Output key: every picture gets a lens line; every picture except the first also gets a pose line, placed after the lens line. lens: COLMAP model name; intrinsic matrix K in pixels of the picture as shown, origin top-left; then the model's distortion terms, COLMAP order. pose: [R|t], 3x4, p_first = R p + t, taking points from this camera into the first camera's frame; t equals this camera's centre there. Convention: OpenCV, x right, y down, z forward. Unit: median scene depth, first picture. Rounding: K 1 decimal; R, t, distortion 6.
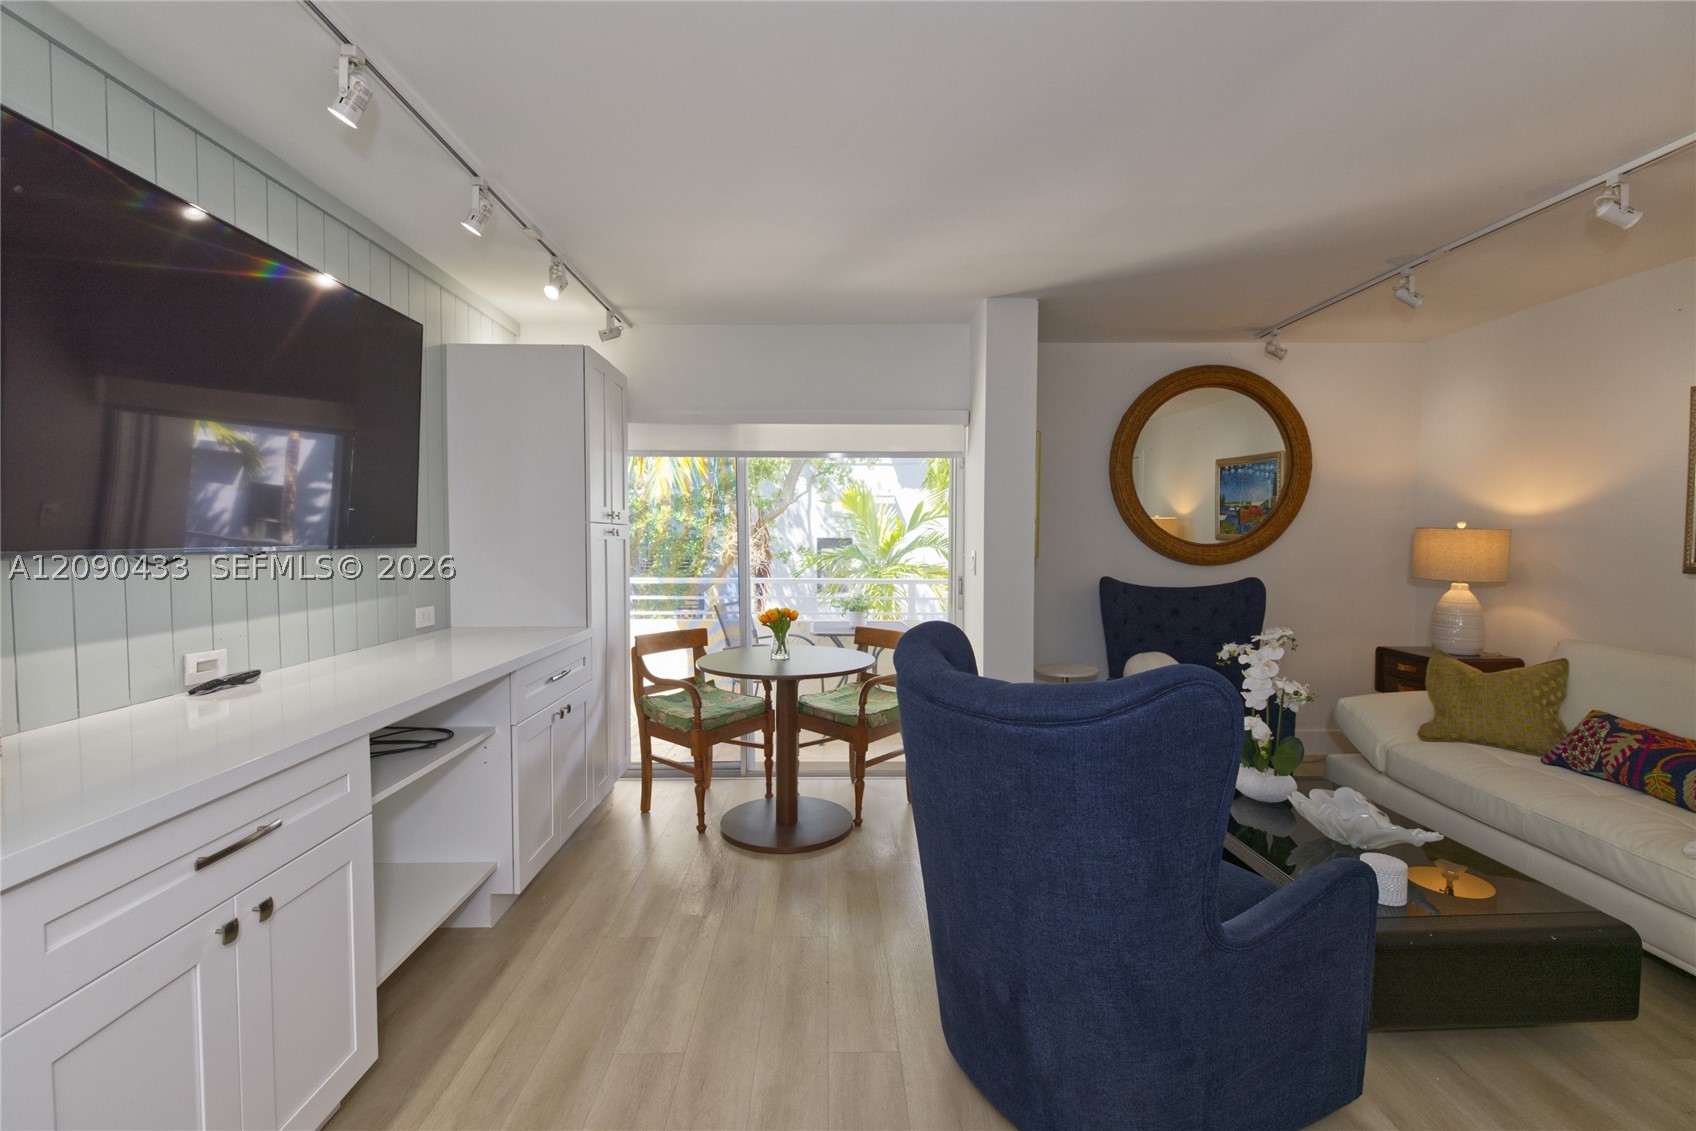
lens RADIAL K [[721.6, 0, 841.6], [0, 721.6, 576.7], [0, 0, 1]] dist [0.007131, -0.000634]
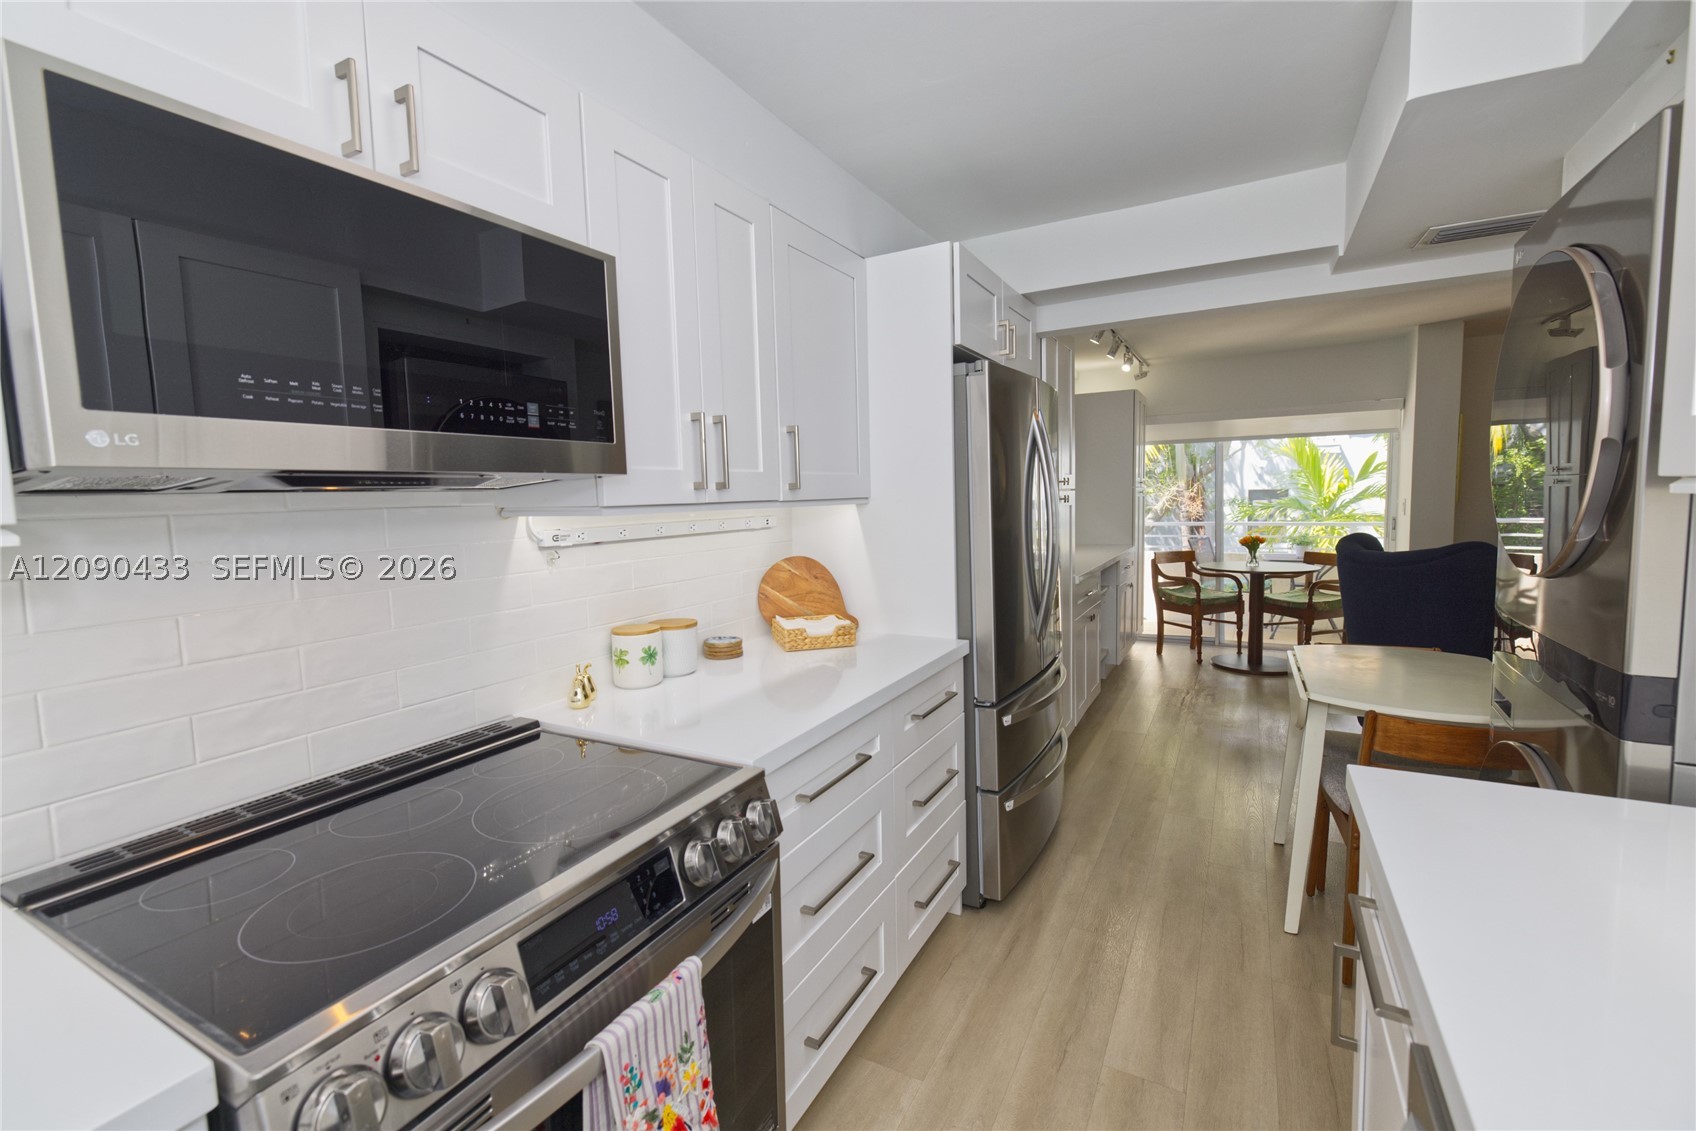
lens RADIAL K [[721.6, 0, 849.4], [0, 721.6, 557.9], [0, 0, 1]] dist [0.007131, -0.000634]
pose [[0.866030, 0.019912, -0.499595, -0.045082], [-0.002681, 0.999377, 0.035184, 0.031140], [0.499984, -0.029131, 0.865544, -0.711216]]
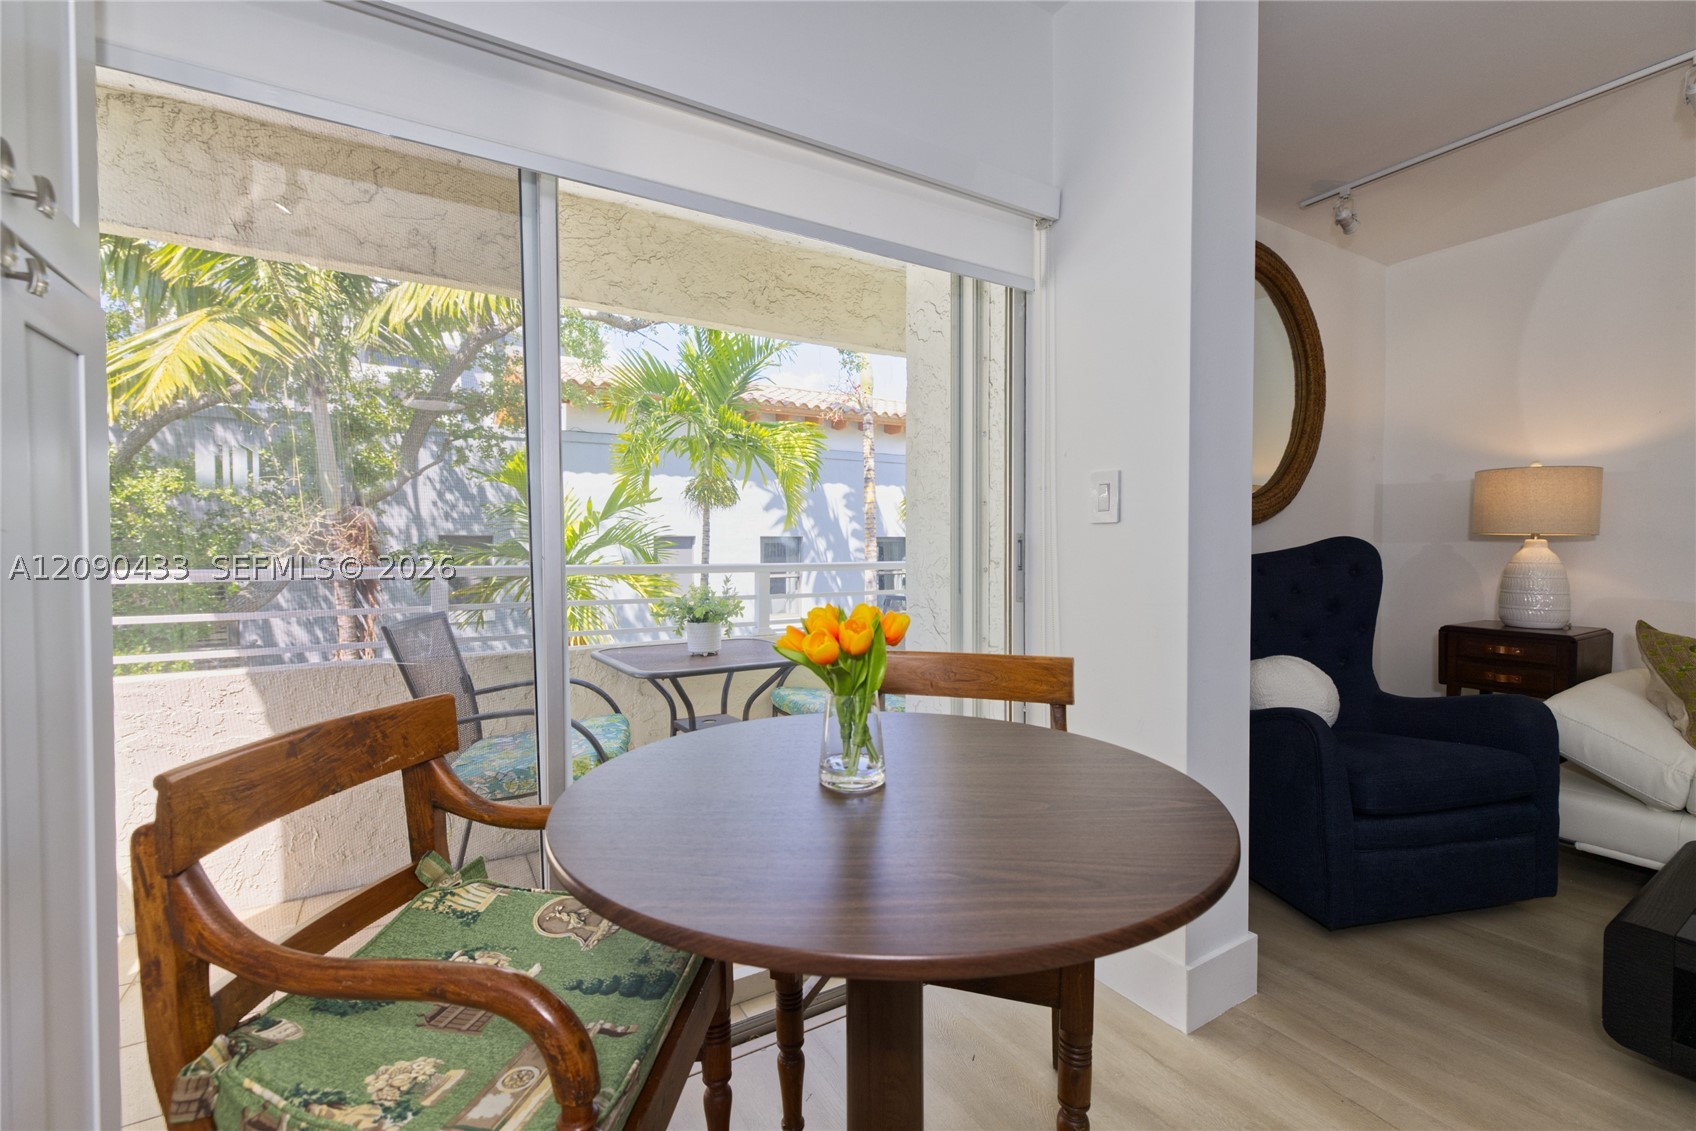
lens RADIAL K [[721.6, 0, 850.7], [0, 721.6, 556.2], [0, 0, 1]] dist [0.007131, -0.000634]
pose [[0.861639, -0.011824, 0.507384, -0.179477], [0.033730, 0.998852, -0.034002, 0.025615], [-0.506400, 0.046412, 0.861049, 0.584143]]
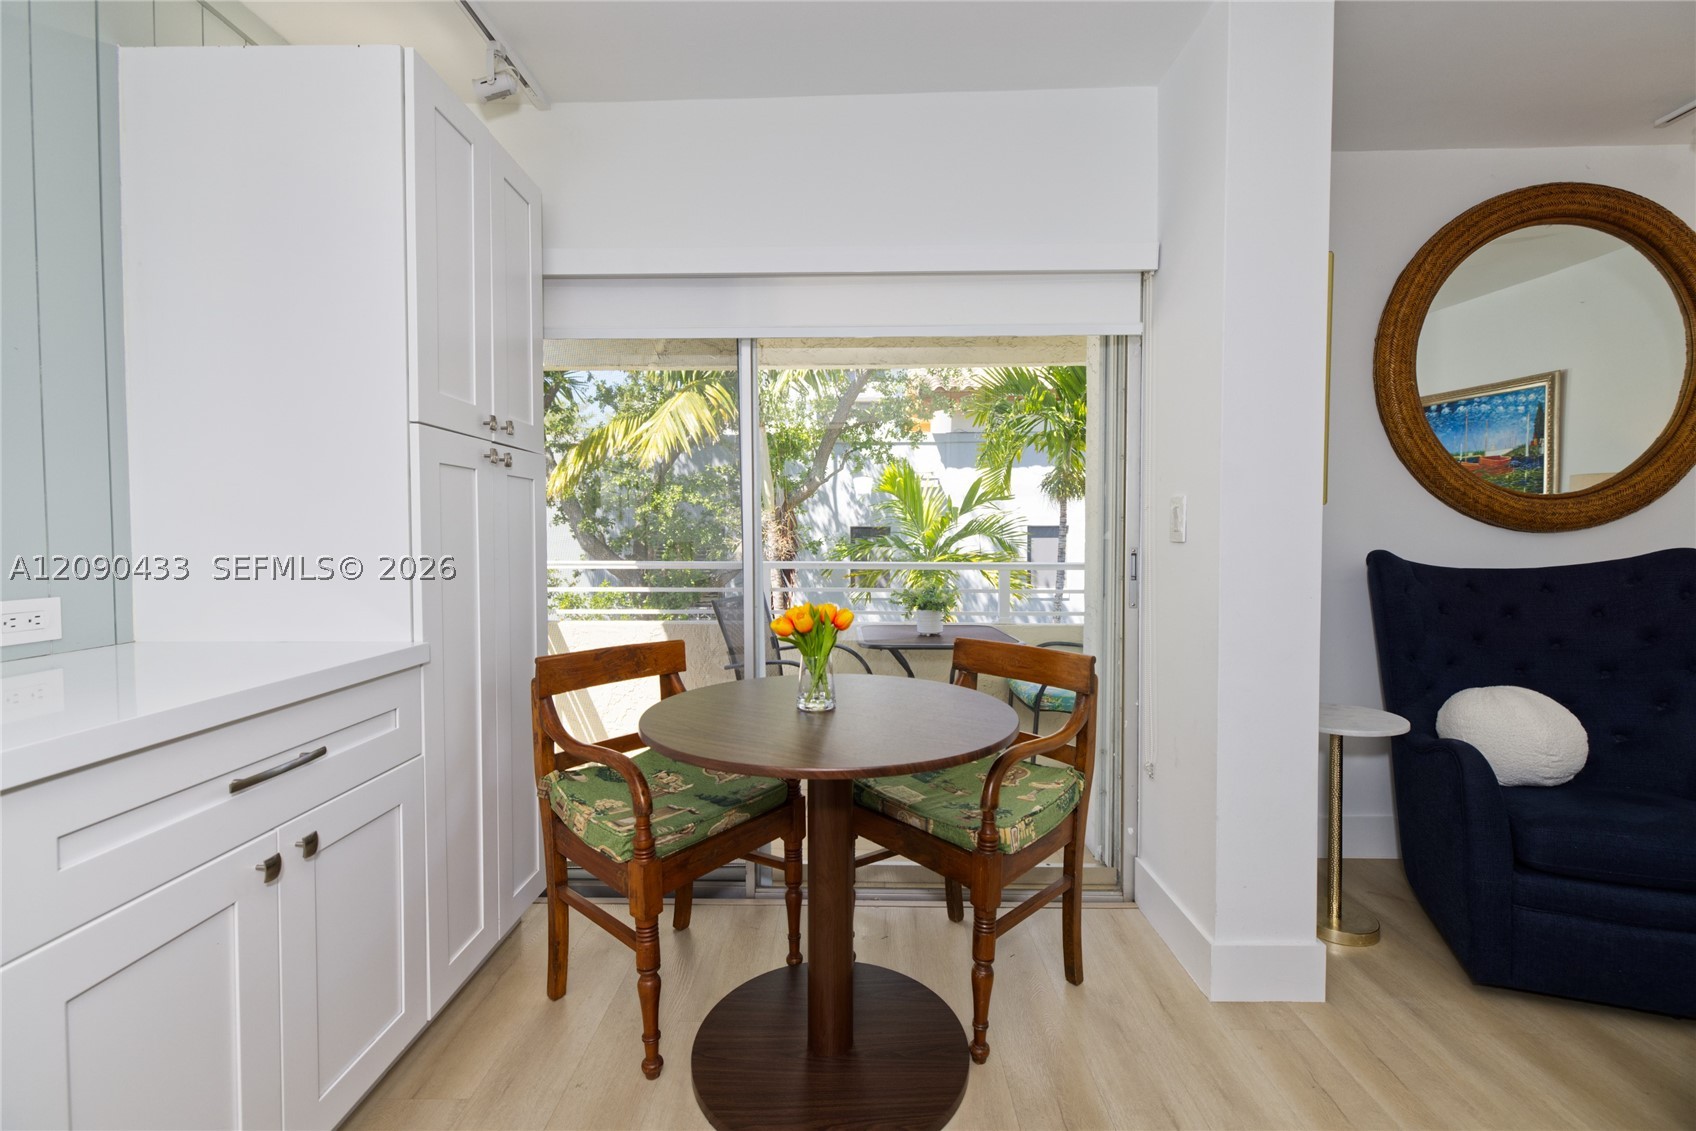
lens RADIAL K [[721.6, 0, 850.1], [0, 721.6, 557.2], [0, 0, 1]] dist [0.007131, -0.000634]
pose [[0.999619, -0.003434, -0.027383, -0.038149], [0.002789, 0.999719, -0.023546, 0.018439], [0.027456, 0.023461, 0.999348, 0.399826]]
